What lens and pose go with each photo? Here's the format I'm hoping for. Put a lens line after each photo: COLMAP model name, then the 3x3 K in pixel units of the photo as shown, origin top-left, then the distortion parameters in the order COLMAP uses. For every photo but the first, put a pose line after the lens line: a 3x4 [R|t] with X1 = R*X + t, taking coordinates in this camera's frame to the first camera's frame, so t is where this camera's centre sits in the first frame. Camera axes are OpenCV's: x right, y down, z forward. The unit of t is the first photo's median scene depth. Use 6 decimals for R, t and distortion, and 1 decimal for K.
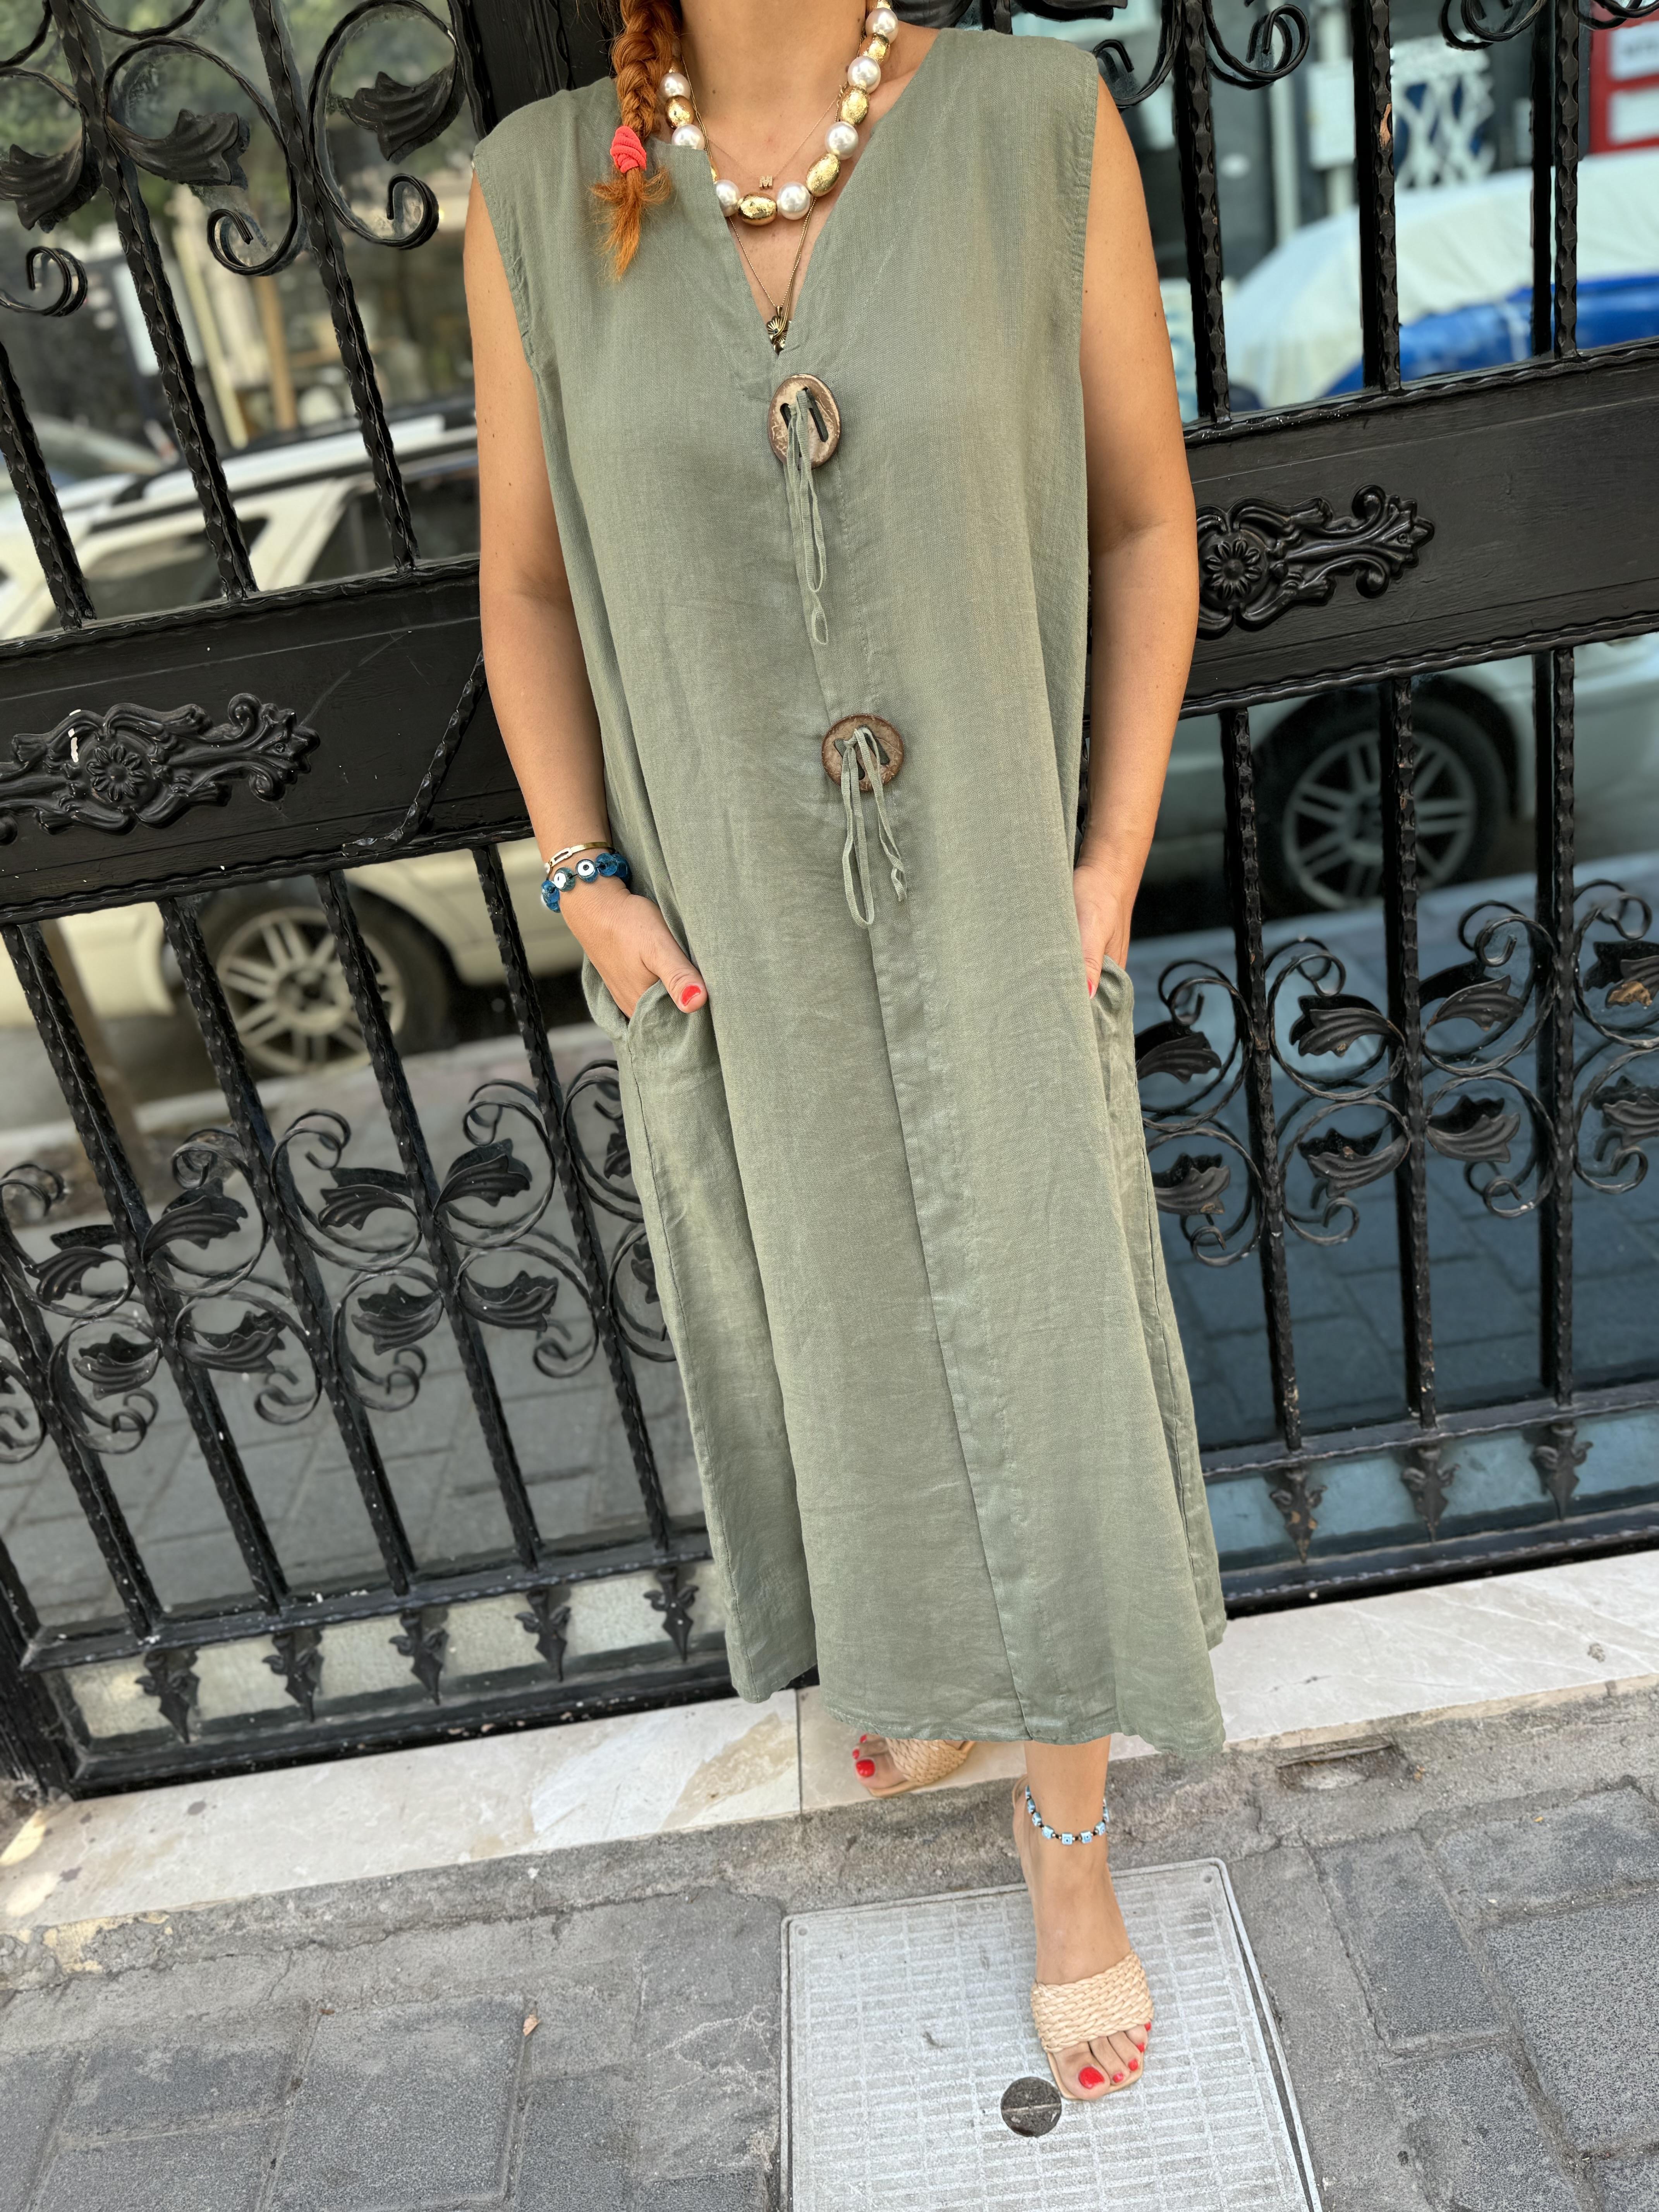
lens RADIAL K [[1694.0, 0, 834.4], [0, 1694.0, 1092.2], [0, 0, 1]] dist [0.041752, -0.070233]
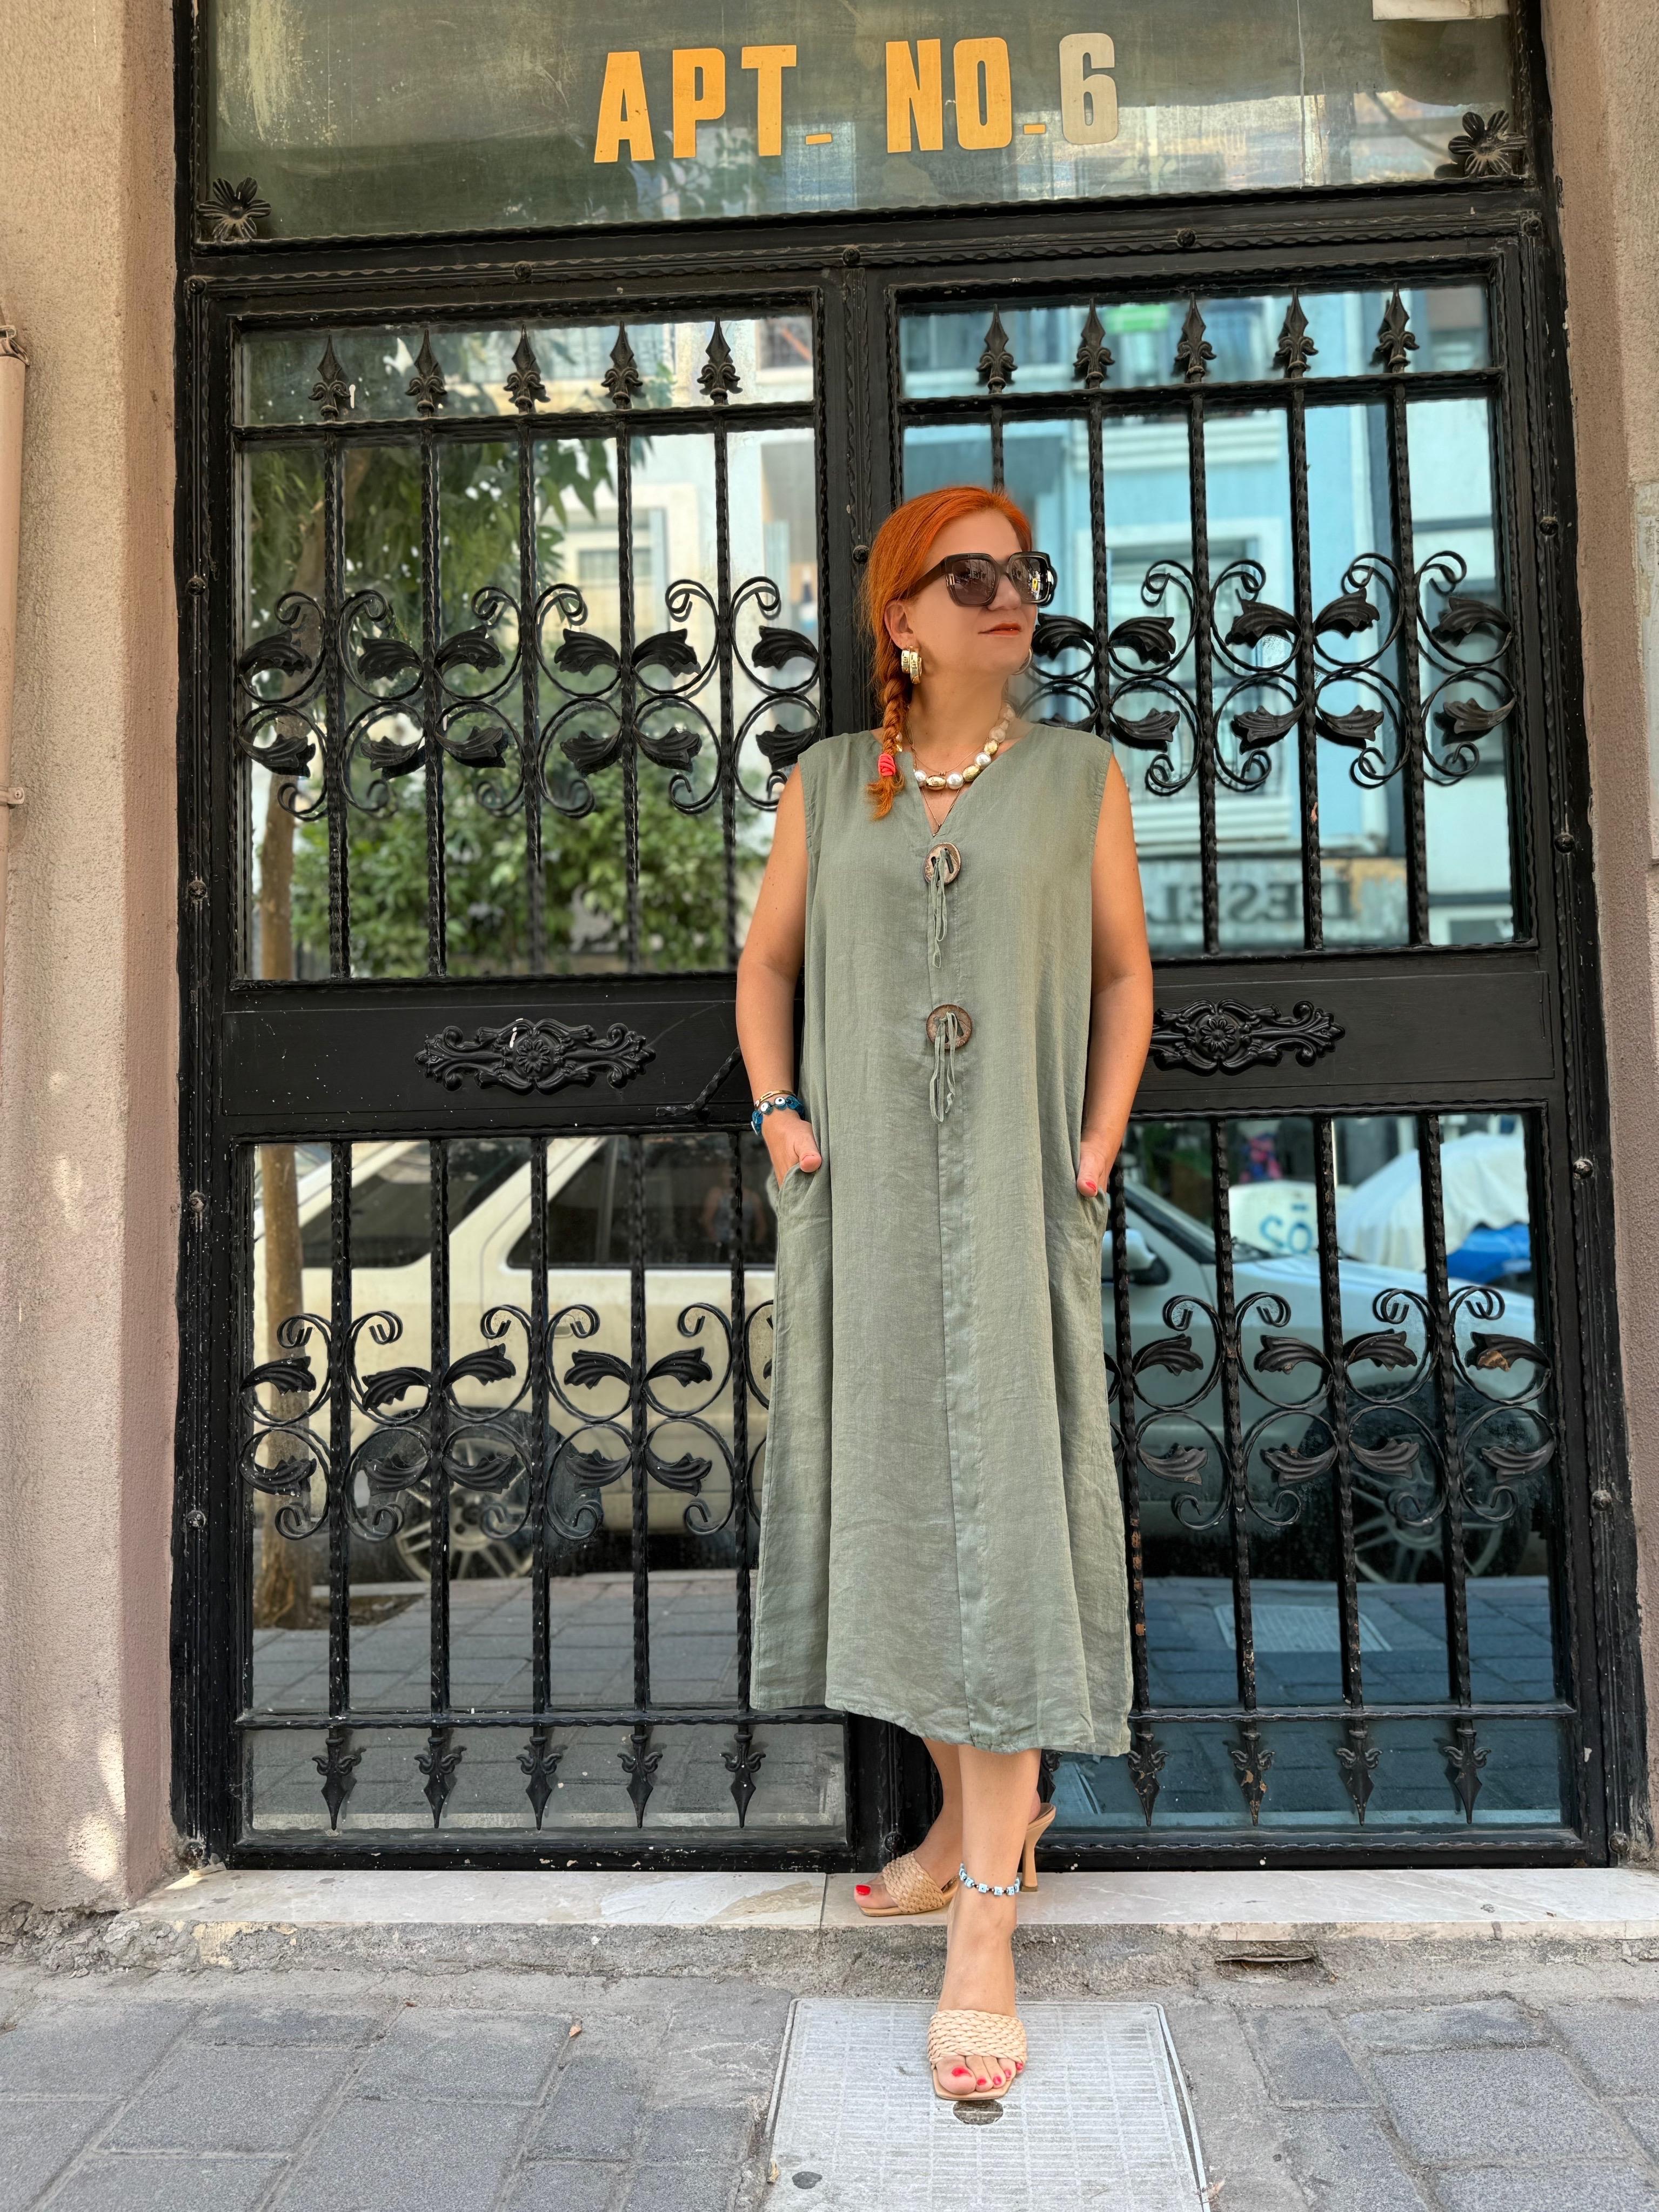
lens RADIAL K [[1694.1, 0, 834.4], [0, 1694.1, 1092.2], [0, 0, 1]] dist [0.041752, -0.070233]
pose [[0.985490, 0.134454, -0.103591, 0.037401], [-0.167514, 0.868813, -0.465943, 0.479074], [0.027354, 0.476535, 0.878730, -0.363499]]
